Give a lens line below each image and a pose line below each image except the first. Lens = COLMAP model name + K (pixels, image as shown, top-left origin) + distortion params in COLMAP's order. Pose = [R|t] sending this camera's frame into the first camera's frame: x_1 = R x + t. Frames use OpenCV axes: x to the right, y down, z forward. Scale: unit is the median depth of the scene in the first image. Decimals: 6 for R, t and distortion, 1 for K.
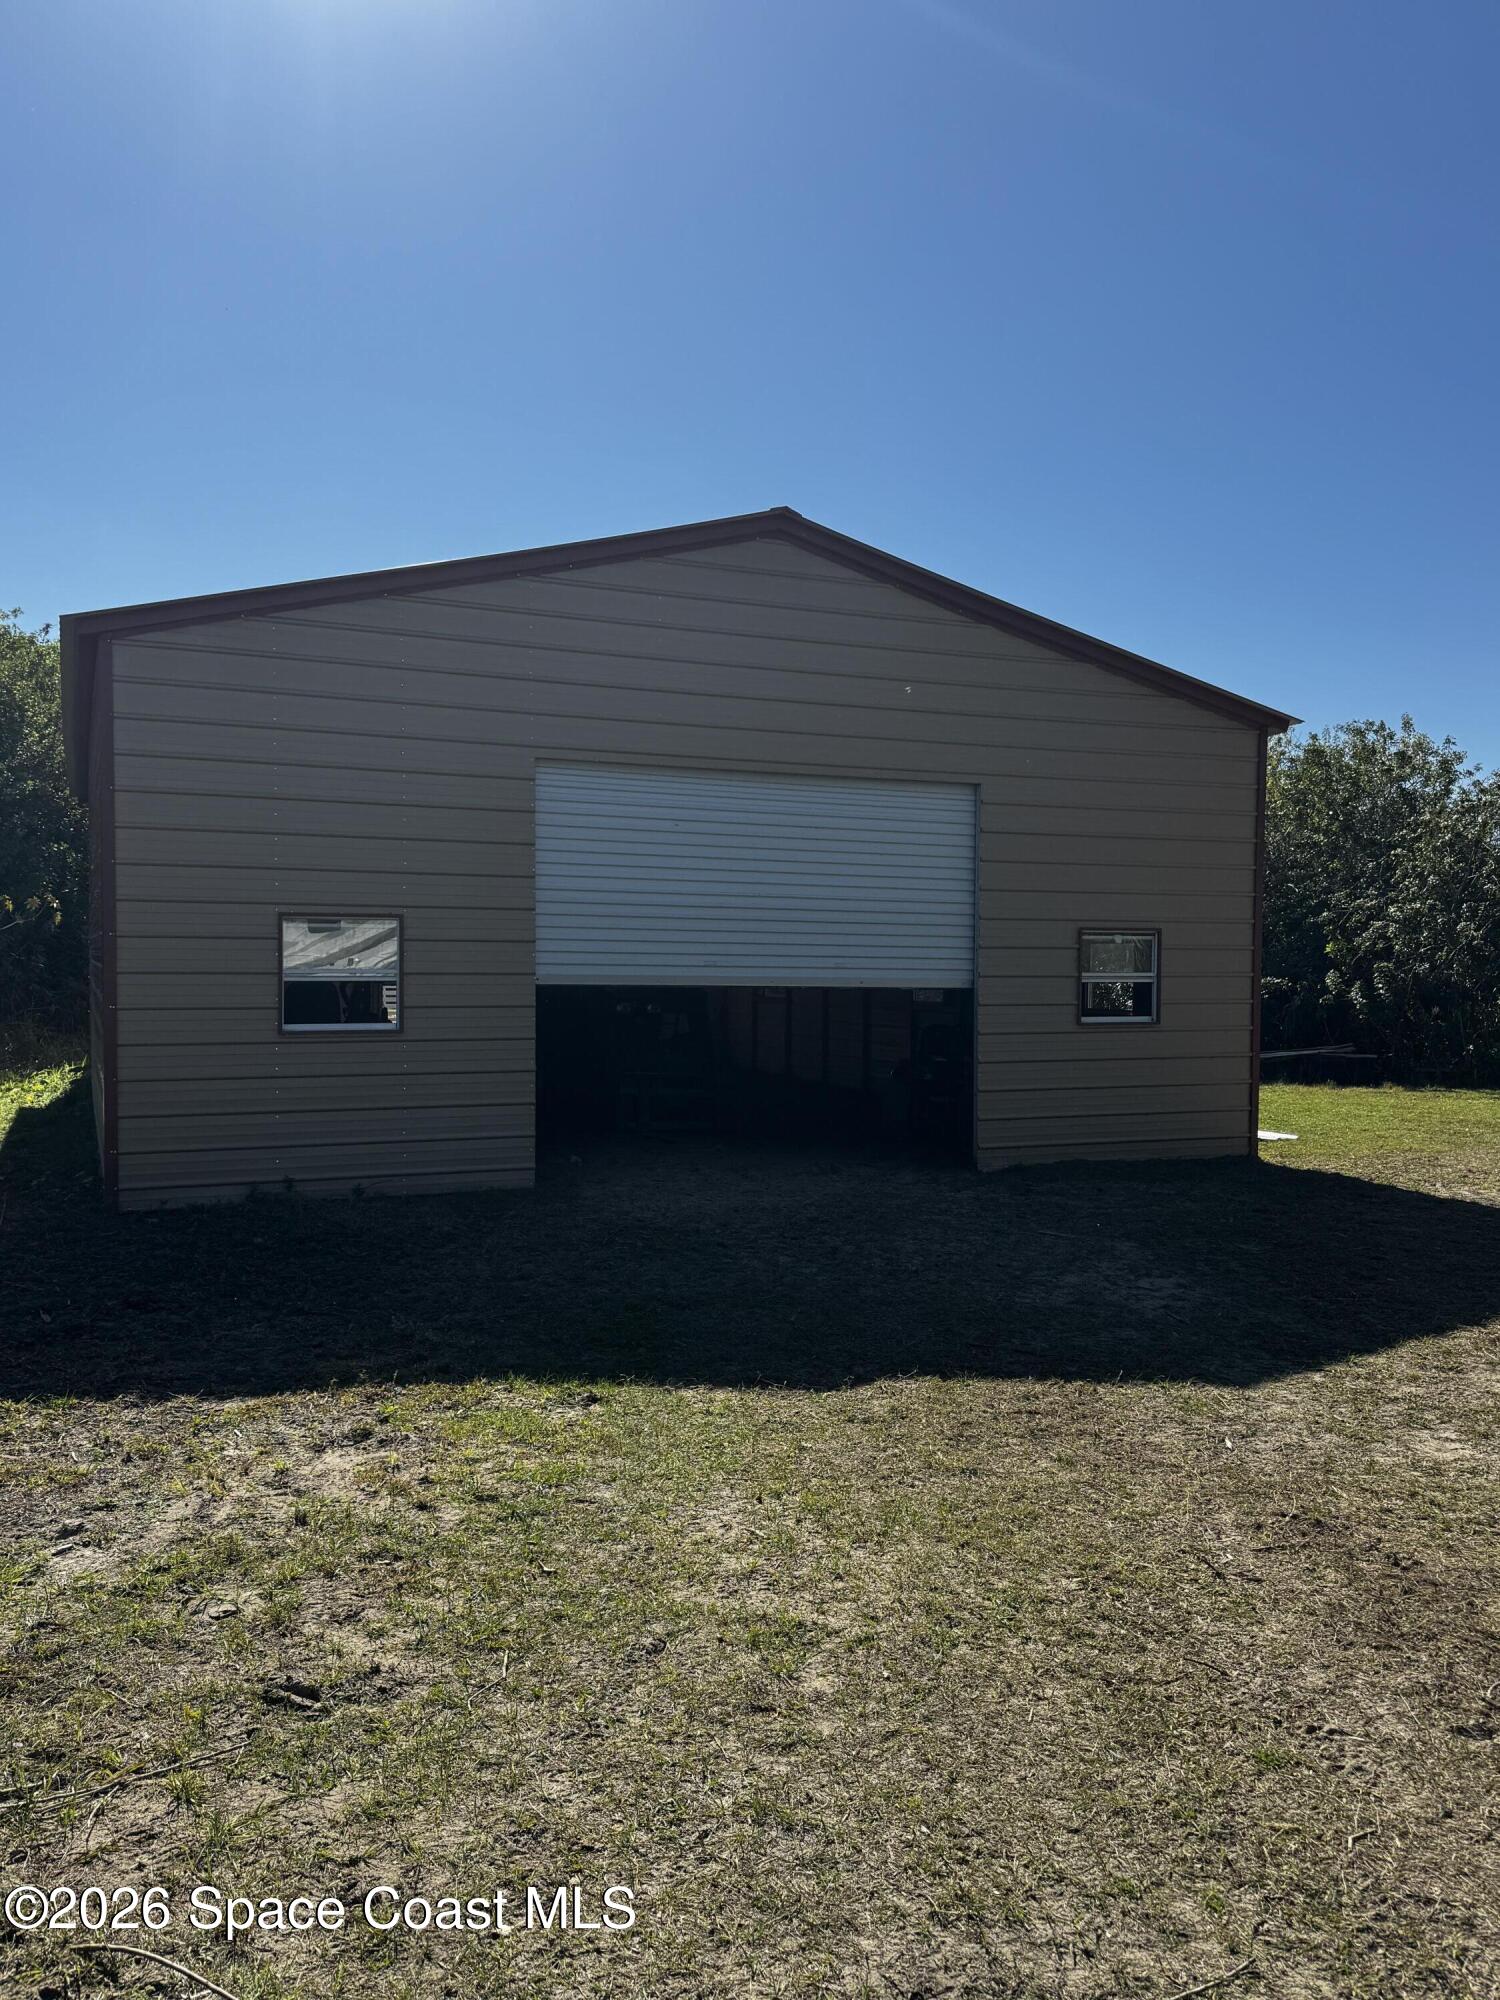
lens RADIAL K [[1555.9, 0, 750.0], [0, 1555.9, 1000.0], [0, 0, 1]] dist [0.168769, -0.333390]
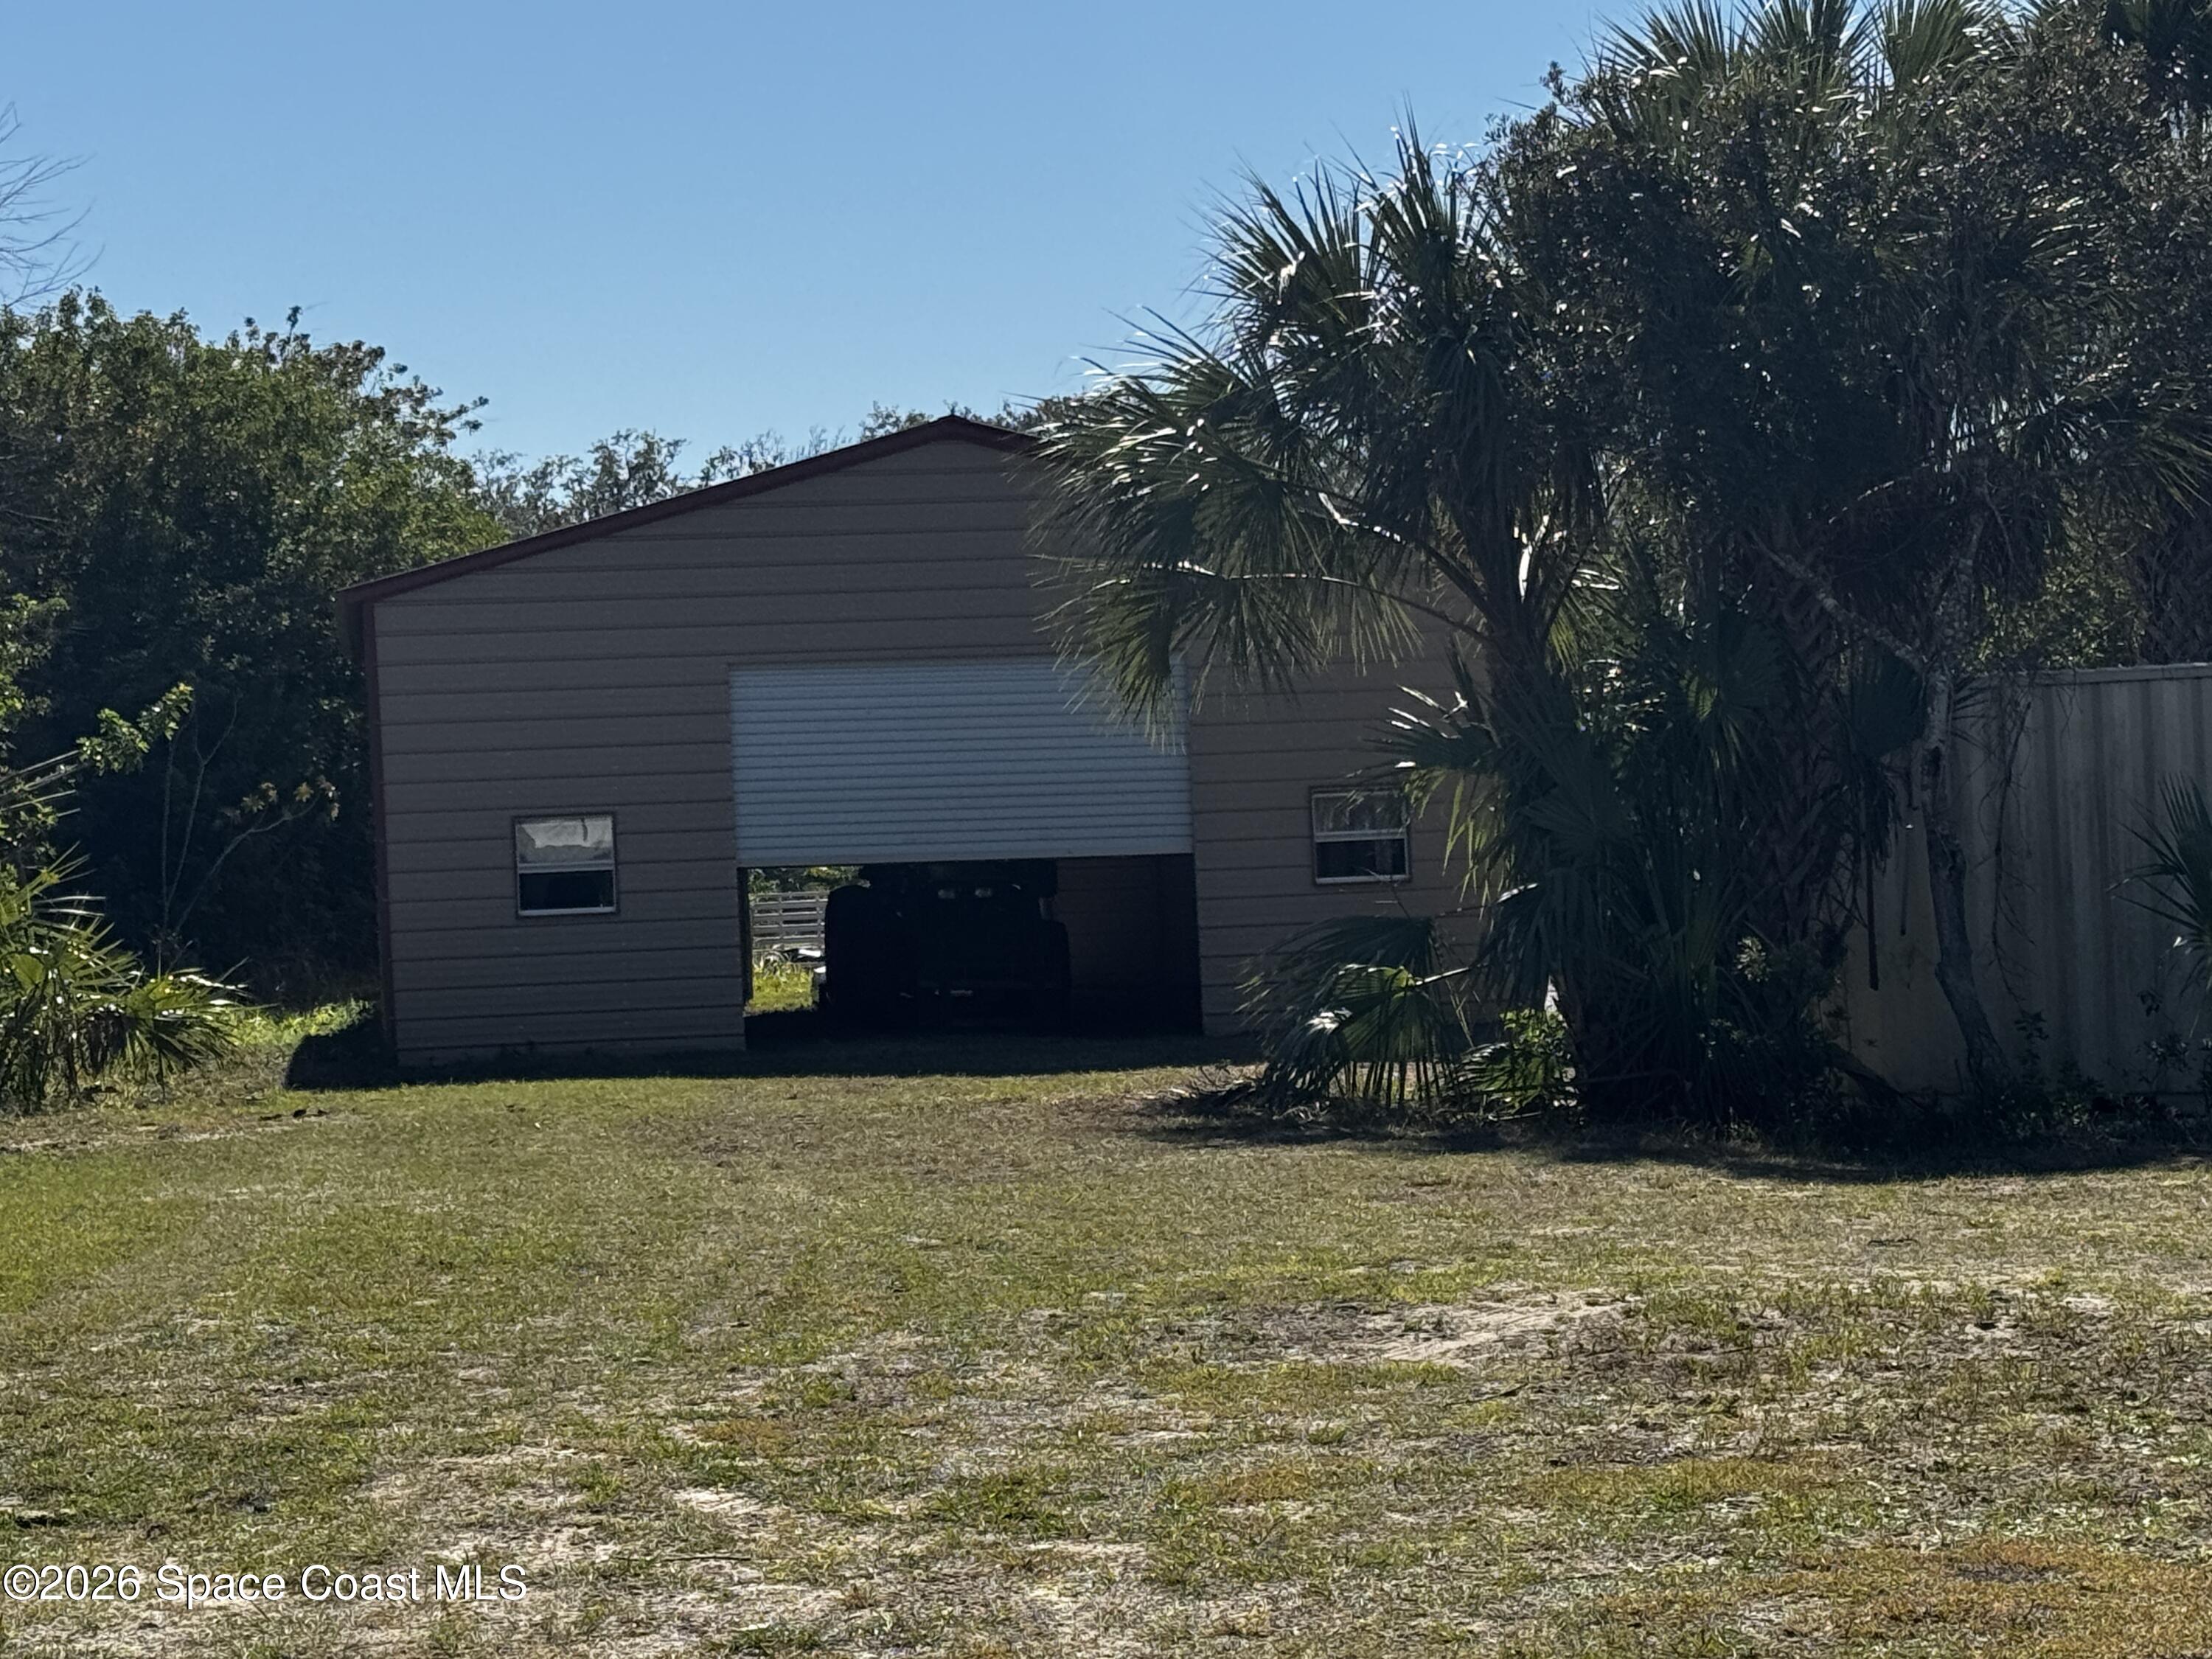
lens RADIAL K [[4879.0, 0, 1106.0], [0, 4879.0, 829.5], [0, 0, 1]] dist [0.062048, 0.205271]
pose [[0.967956, -0.044729, -0.247105, 1.949730], [0.039596, 0.998885, -0.025705, 0.125291], [0.247979, 0.015097, 0.968648, -4.588794]]
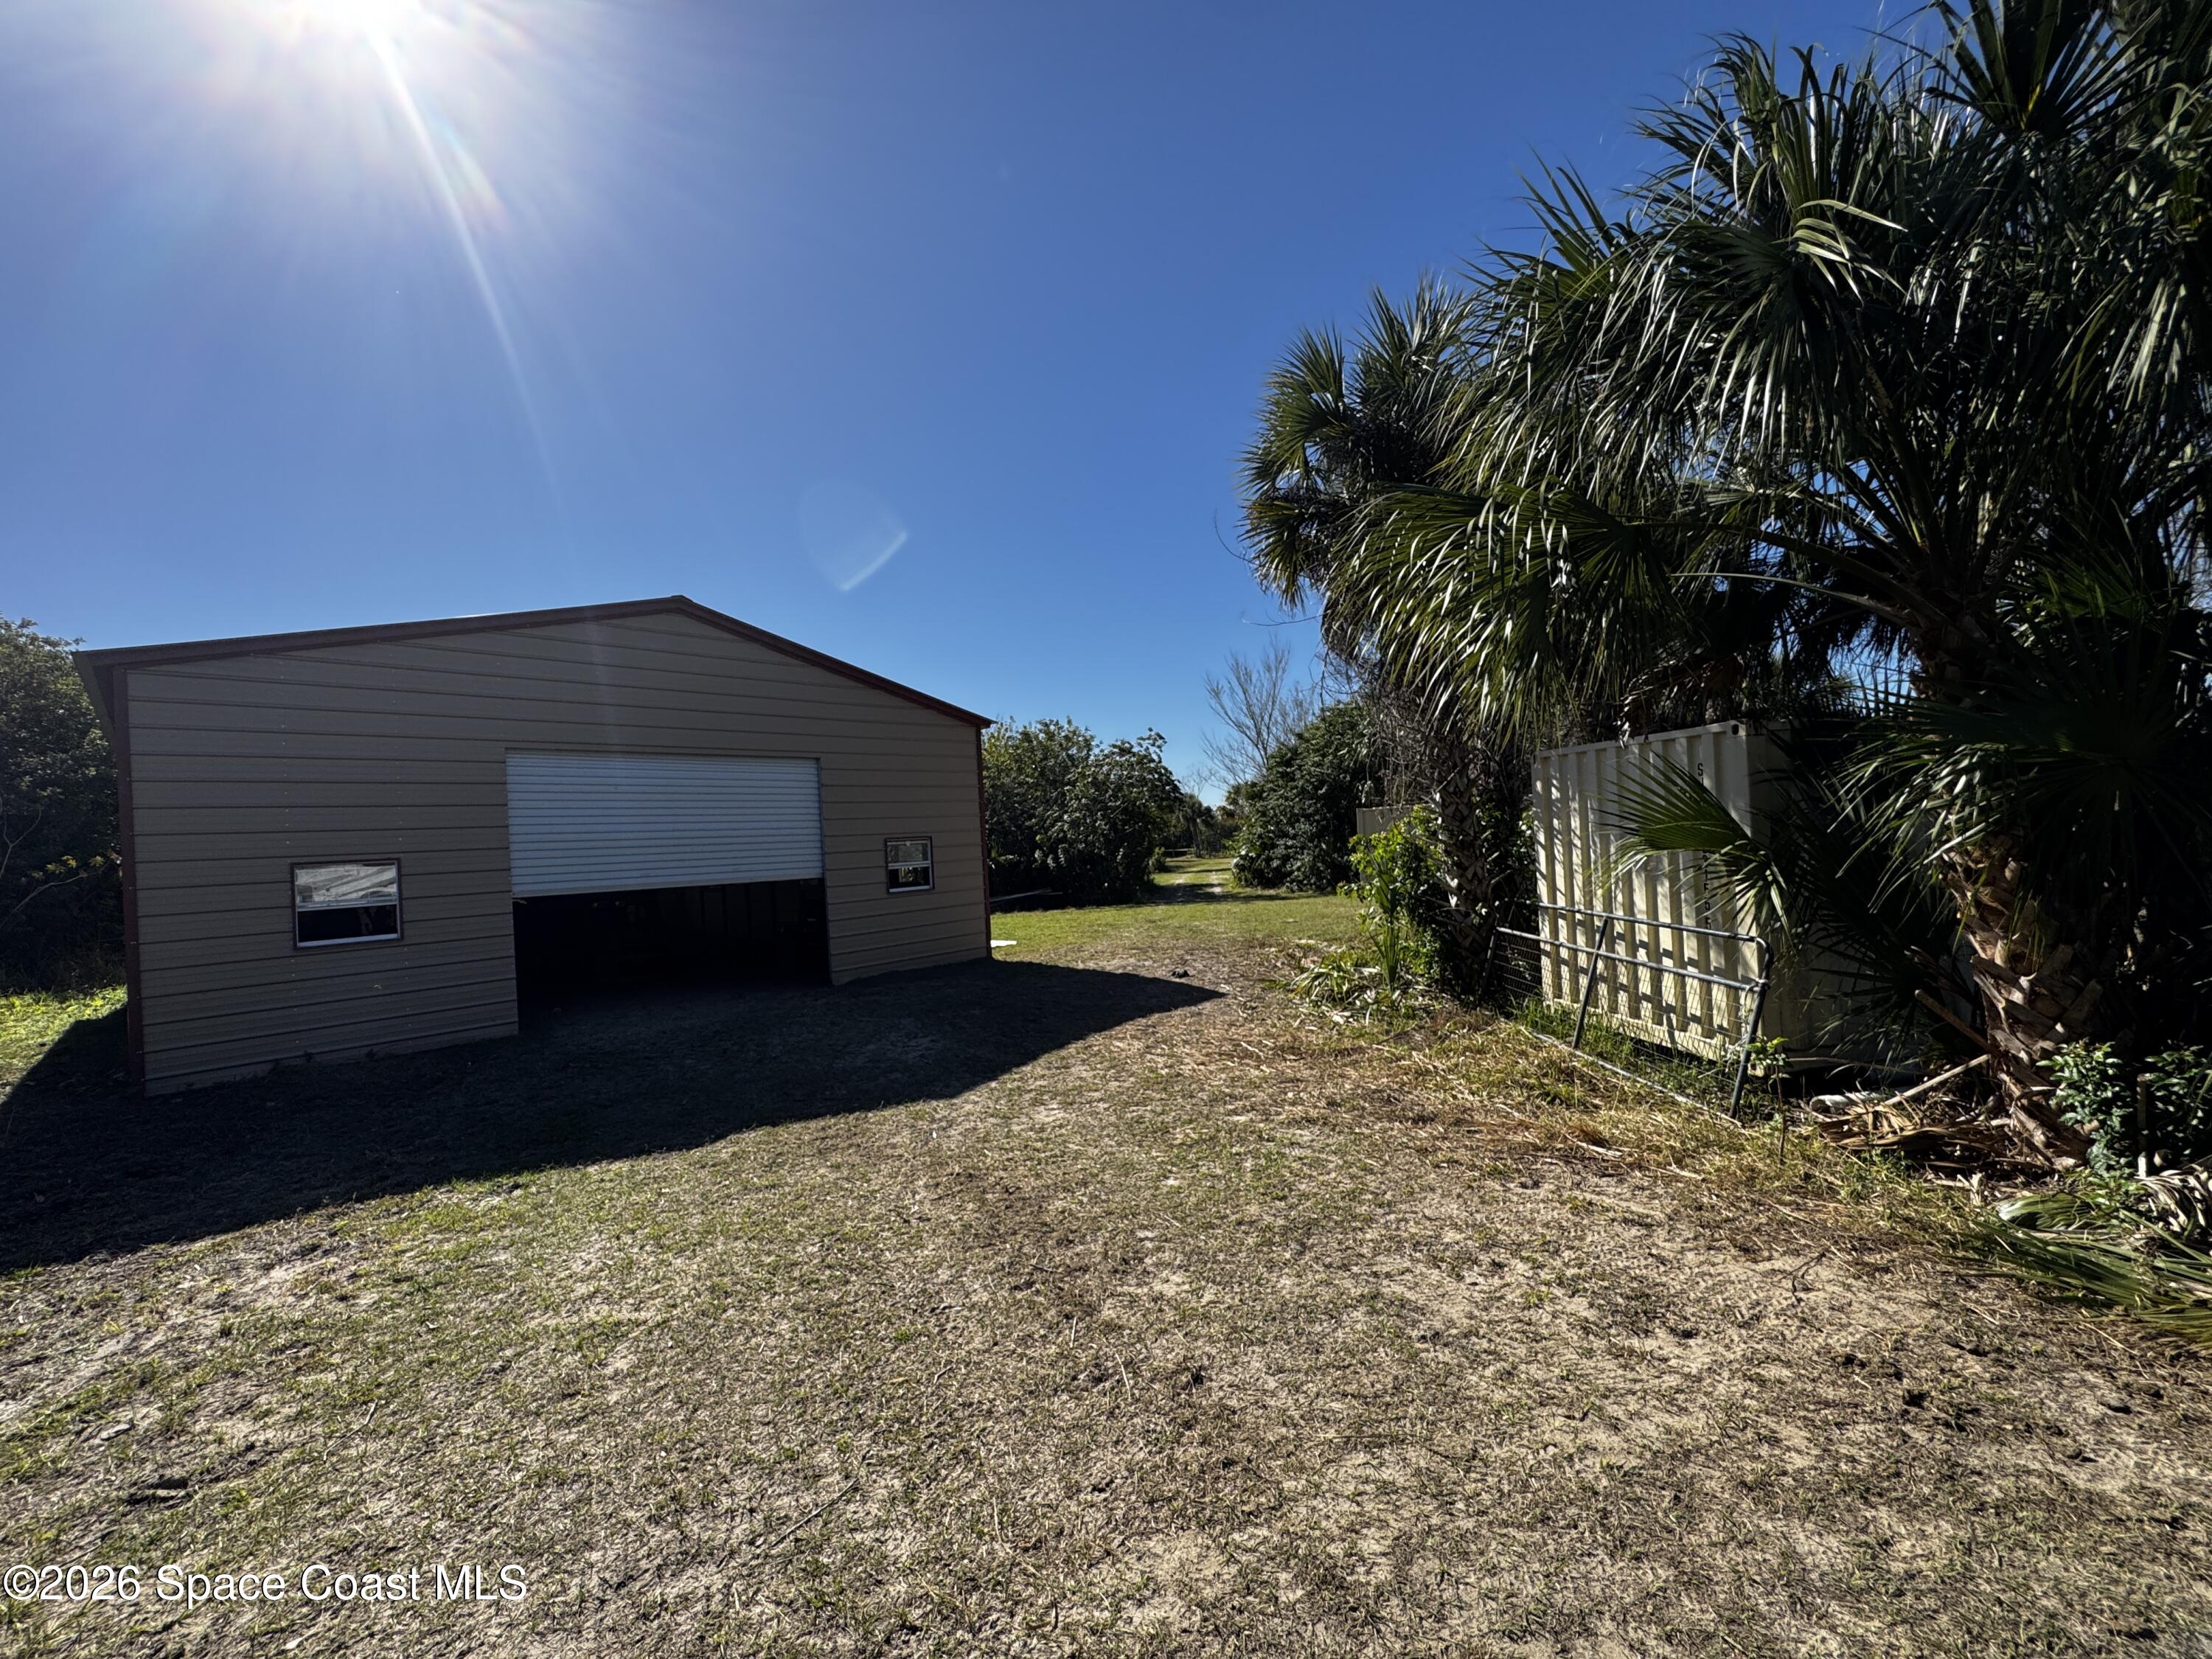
lens RADIAL K [[882.0, 0, 1106.0], [0, 882.0, 829.5], [0, 0, 1]] dist [-0.006823, 0.000226]
pose [[0.914107, -0.052171, 0.402103, 0.095304], [0.071184, 0.996934, -0.032475, -0.015460], [-0.399176, 0.058309, 0.915018, -0.000083]]
